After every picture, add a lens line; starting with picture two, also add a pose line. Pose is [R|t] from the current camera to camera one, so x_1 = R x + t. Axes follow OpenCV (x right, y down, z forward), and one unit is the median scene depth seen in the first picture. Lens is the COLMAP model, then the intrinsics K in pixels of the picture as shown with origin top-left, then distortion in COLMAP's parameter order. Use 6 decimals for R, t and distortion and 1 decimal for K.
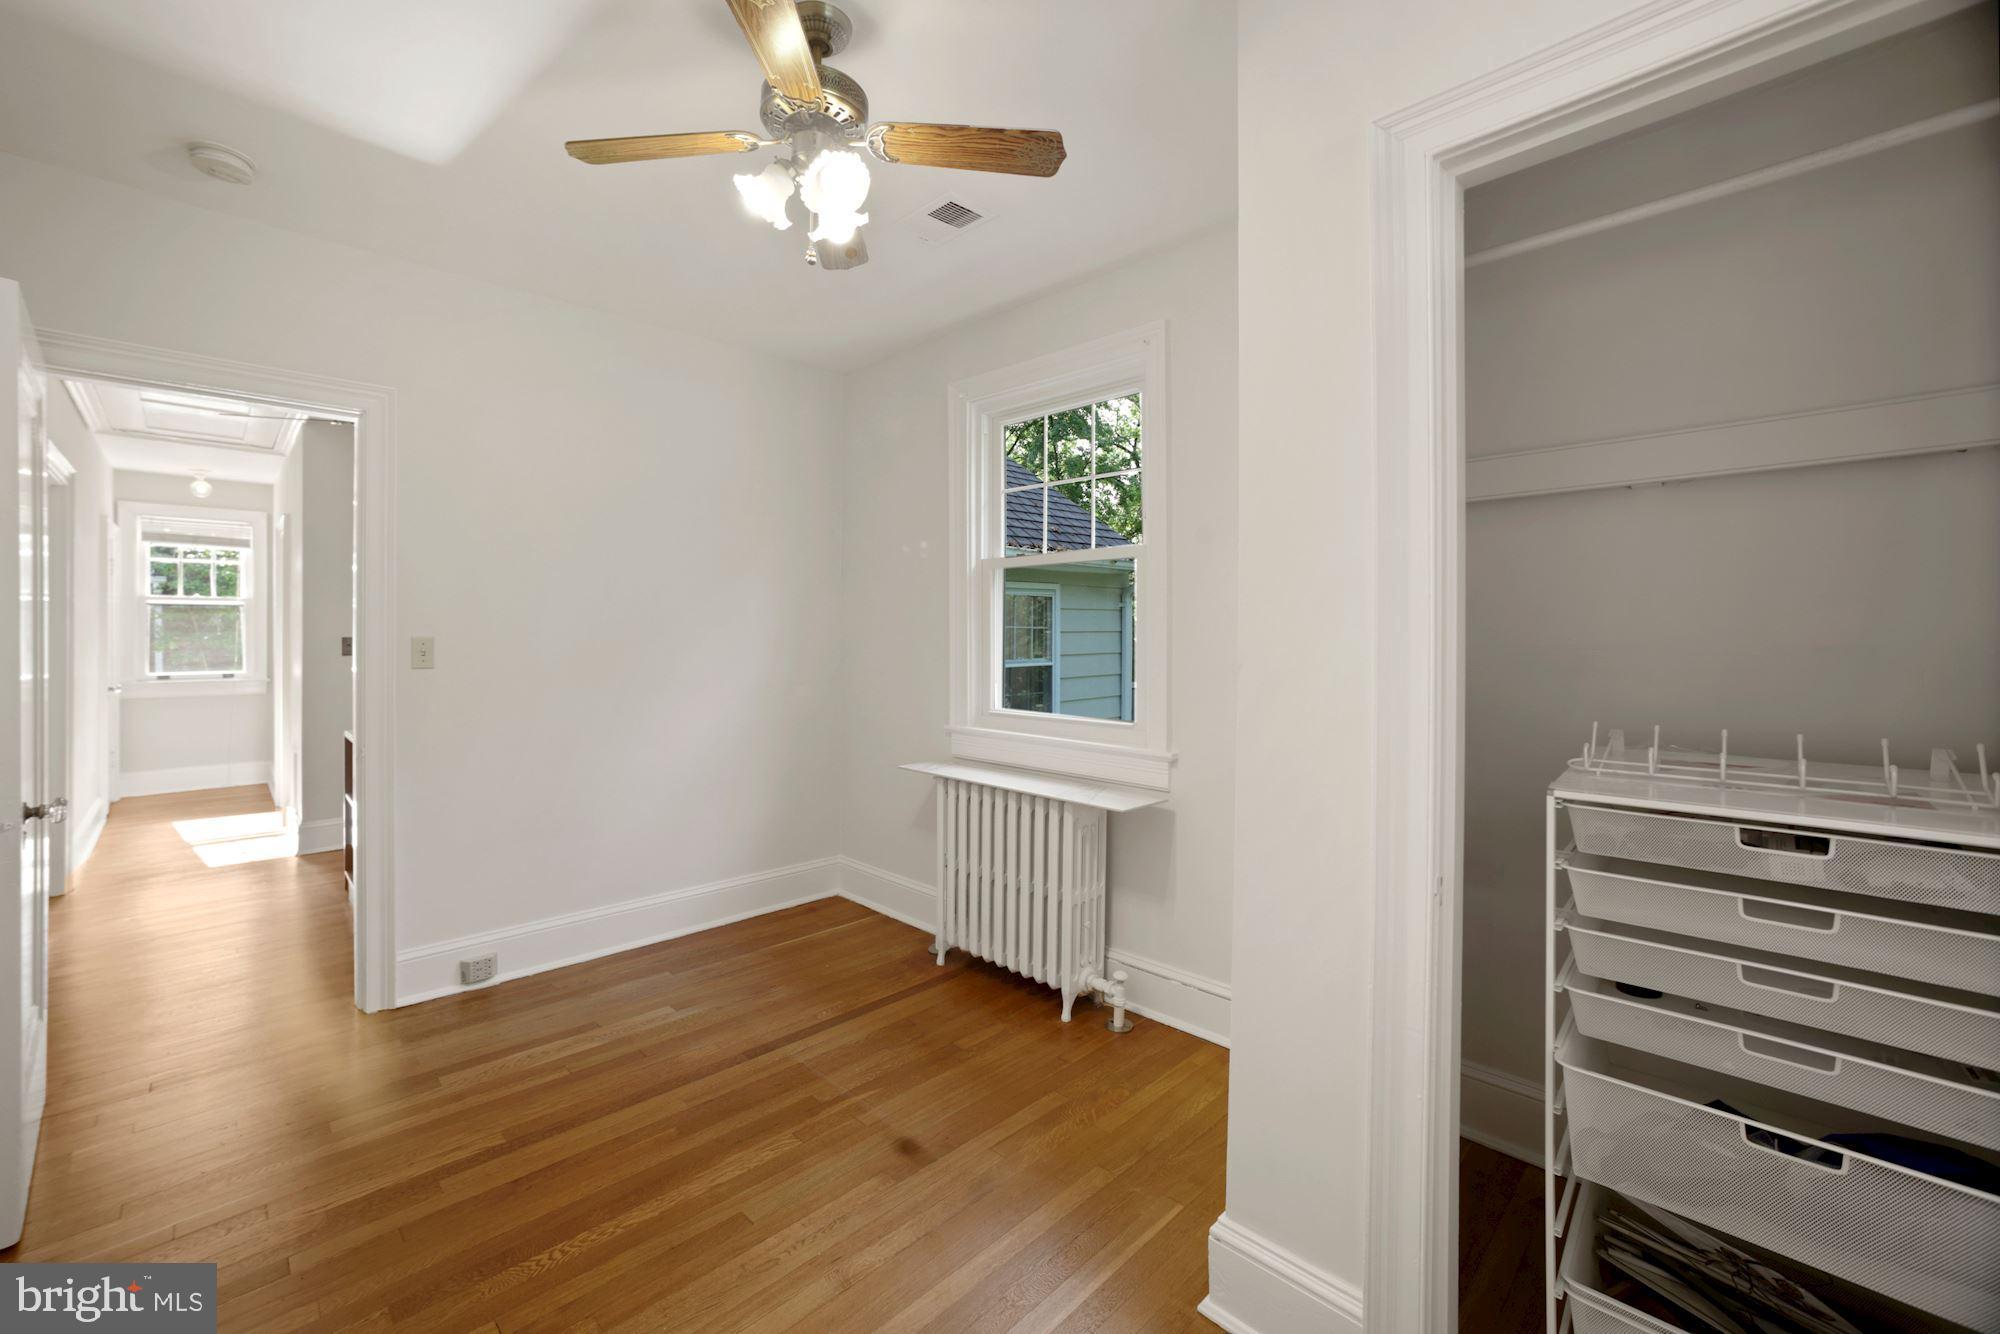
lens RADIAL K [[796.8, 0, 943.6], [0, 796.8, 640.2], [0, 0, 1]] dist [-0.014601, 0.007405]
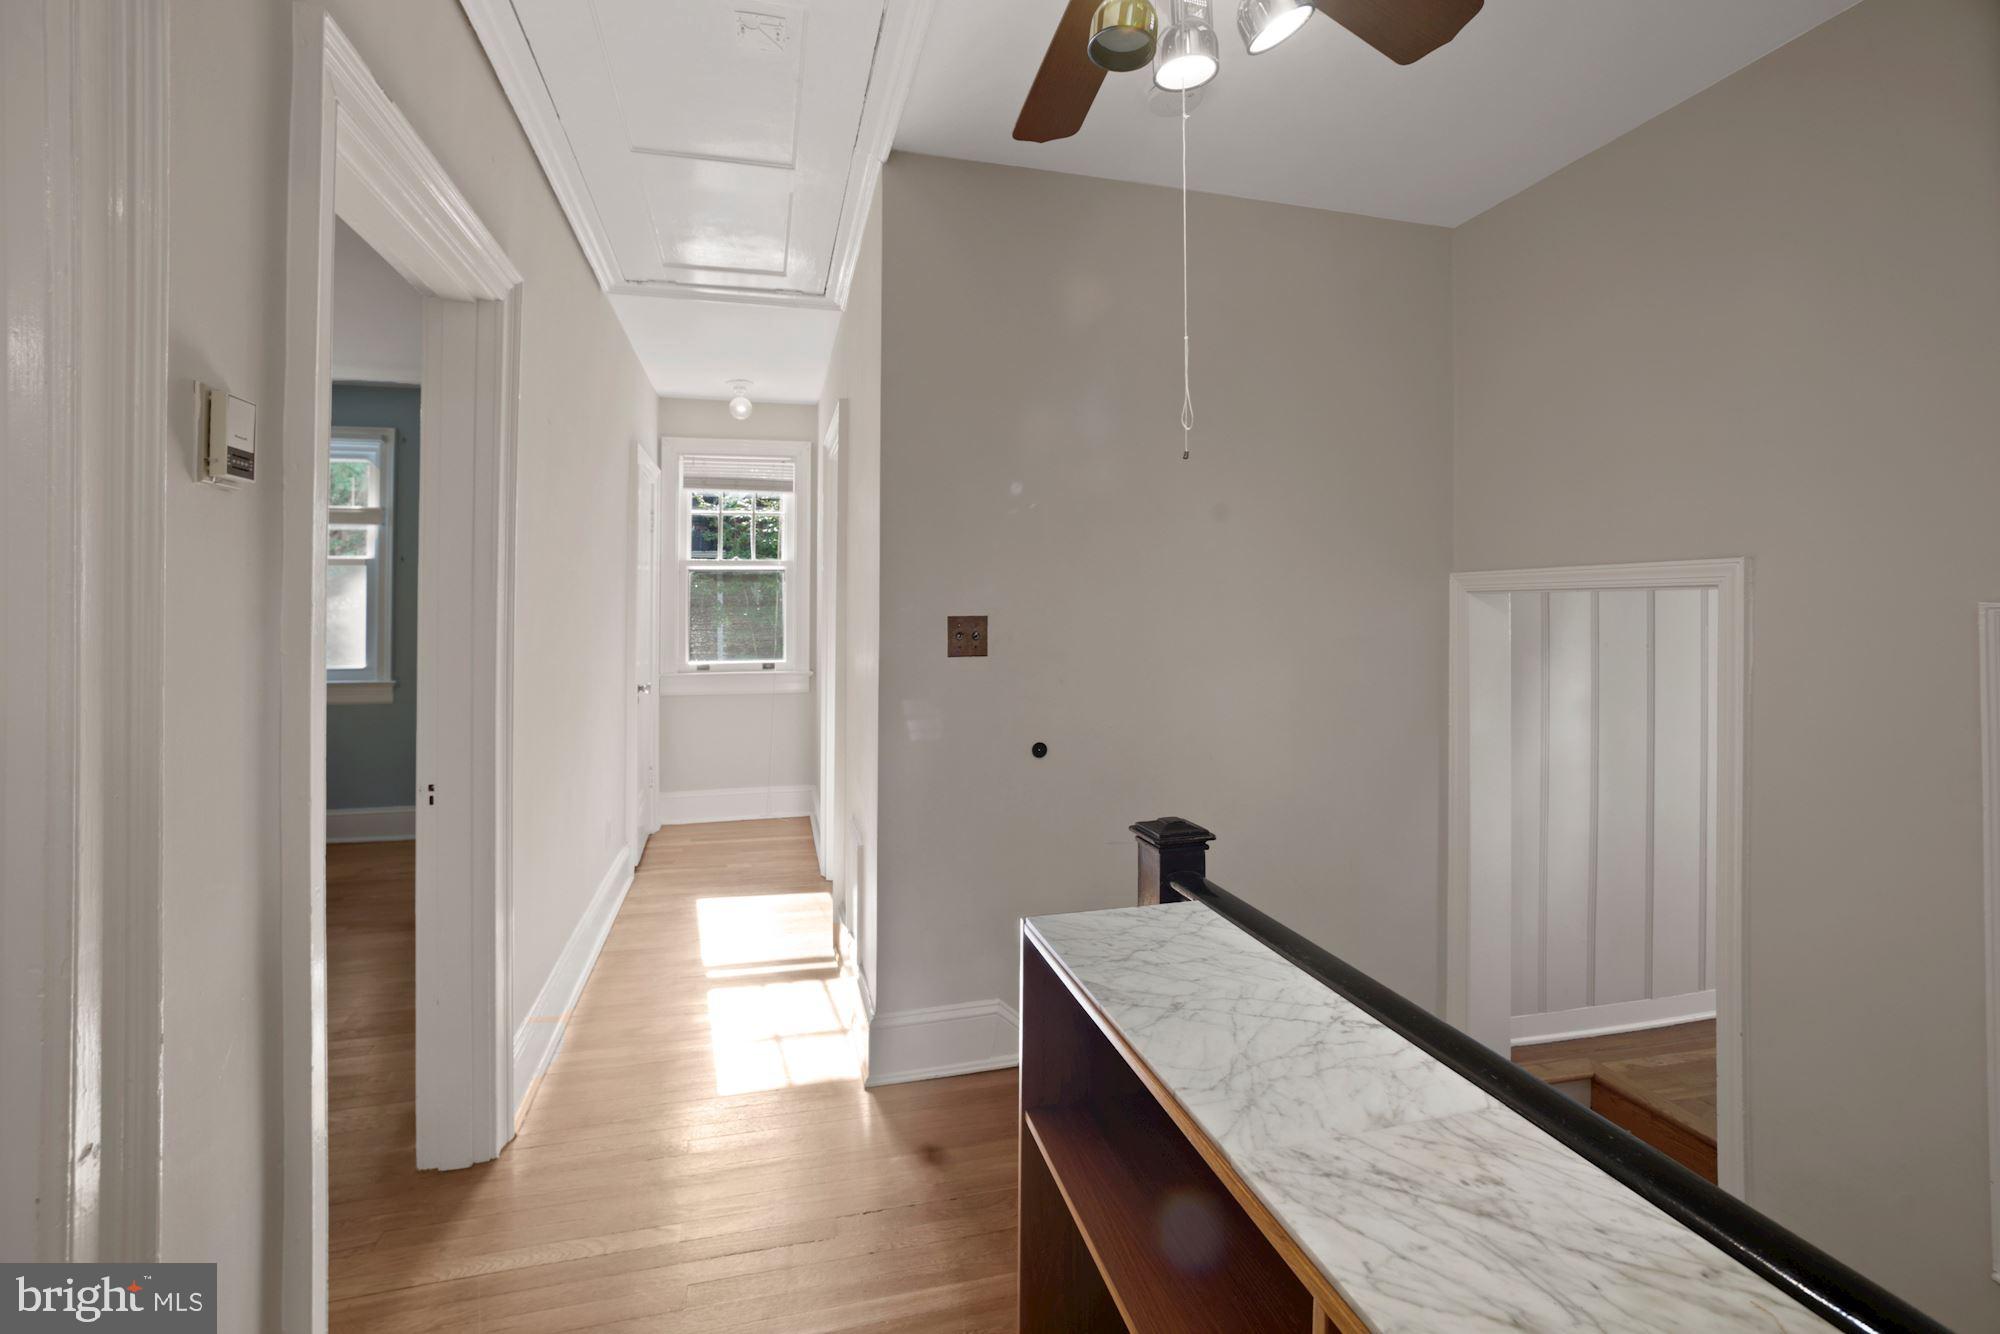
lens RADIAL K [[796.8, 0, 937.4], [0, 796.8, 609.2], [0, 0, 1]] dist [-0.014601, 0.007405]
pose [[0.859787, 0.001731, -0.510650, -0.404271], [-0.005883, 0.999961, -0.006517, -0.005340], [0.510619, 0.008608, 0.859764, 0.458306]]
